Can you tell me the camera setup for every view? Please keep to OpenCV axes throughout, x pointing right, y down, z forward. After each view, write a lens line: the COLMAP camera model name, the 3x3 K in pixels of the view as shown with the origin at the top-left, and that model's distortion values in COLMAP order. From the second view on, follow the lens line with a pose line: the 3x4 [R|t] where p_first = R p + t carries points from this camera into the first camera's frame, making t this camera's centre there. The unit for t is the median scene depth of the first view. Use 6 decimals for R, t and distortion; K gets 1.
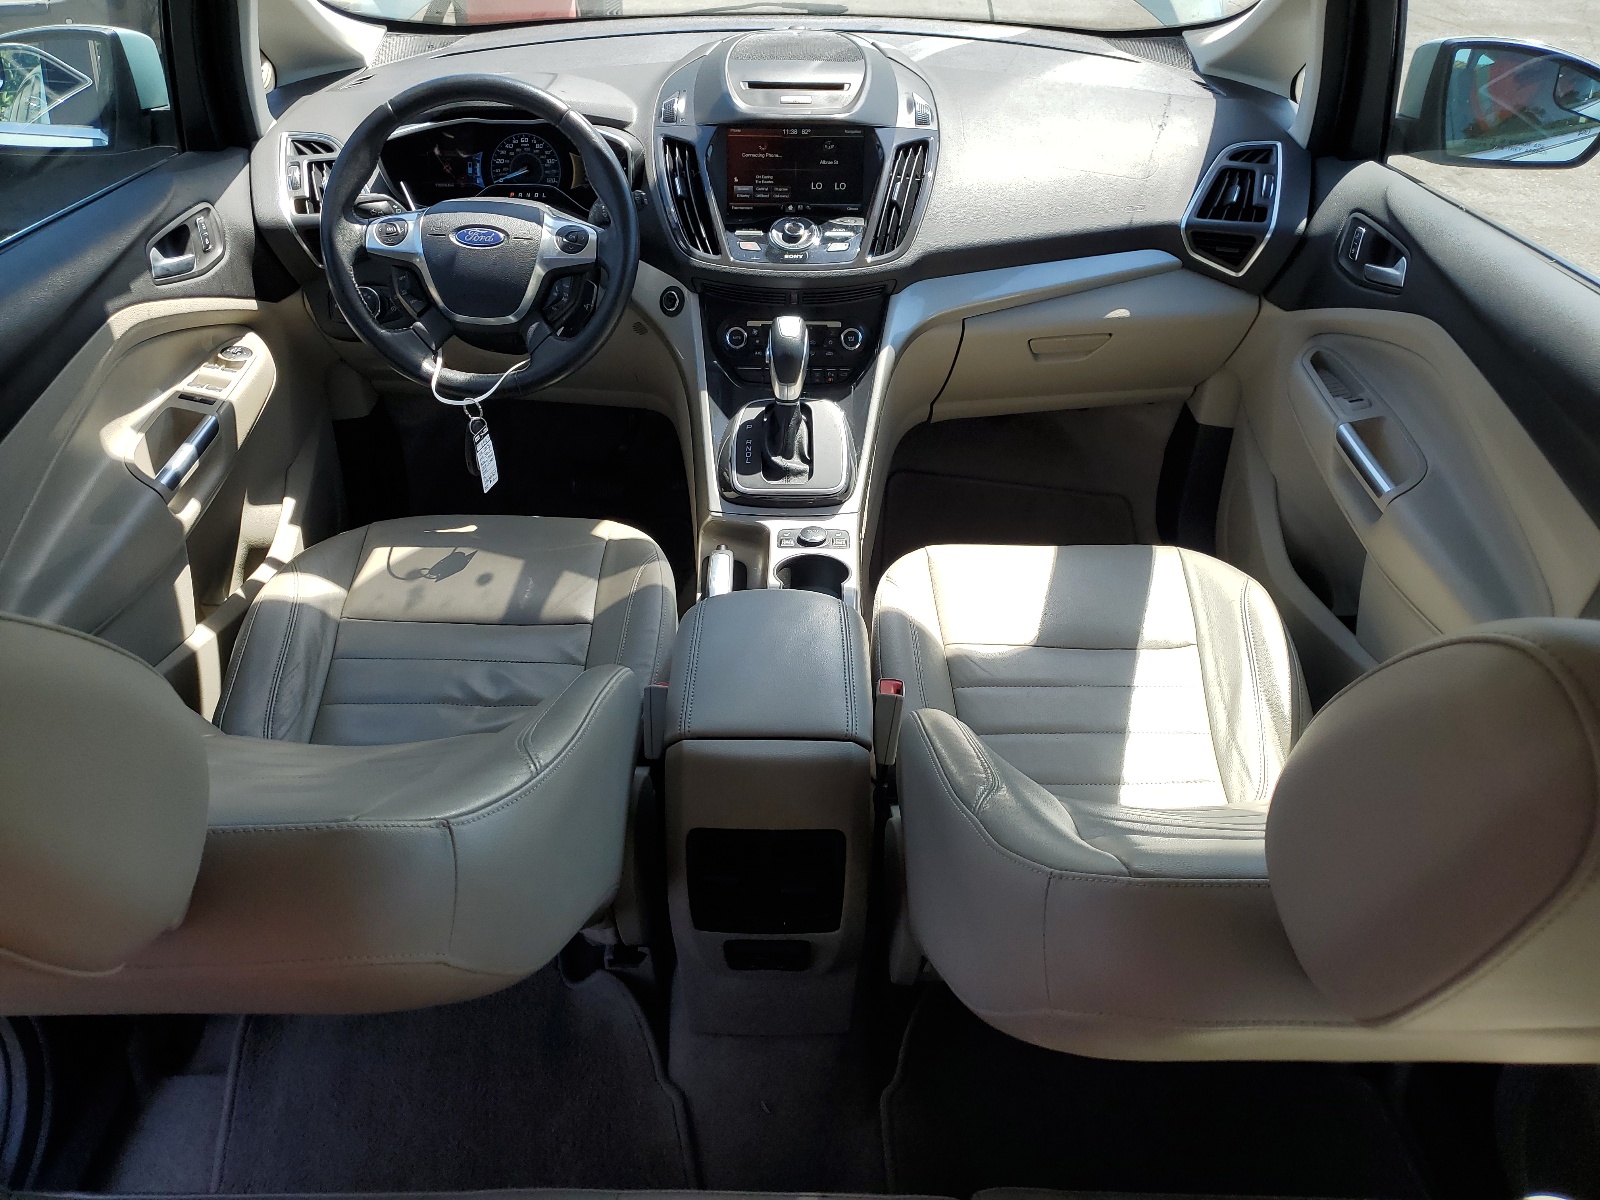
lens RADIAL K [[1210.6, 0, 800.0], [0, 1210.6, 600.2], [0, 0, 1]] dist [-0.001693, -0.000289]
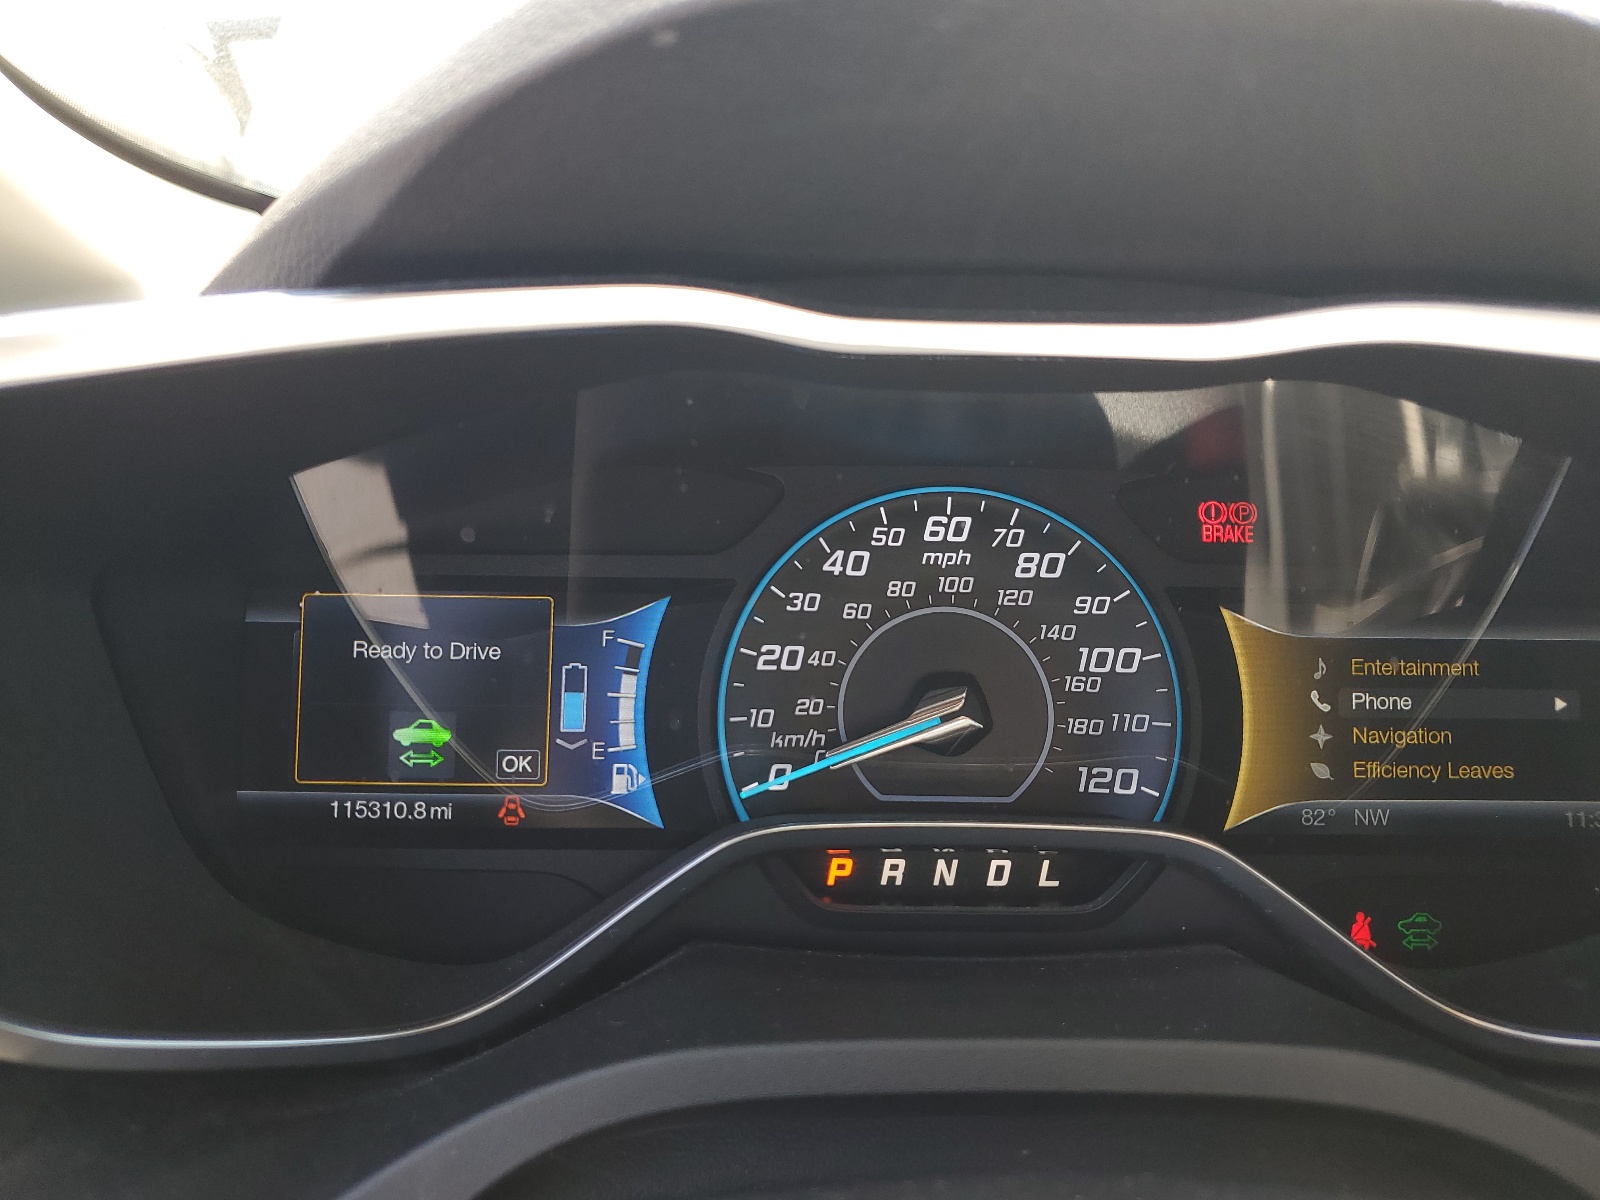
lens RADIAL K [[1210.6, 0, 800.3], [0, 1210.6, 599.7], [0, 0, 1]] dist [-0.001693, -0.000289]
pose [[0.999793, 0.005200, 0.019689, -0.248315], [0.001953, 0.937907, -0.346882, -0.317680], [-0.020270, 0.346848, 0.937702, 0.857245]]
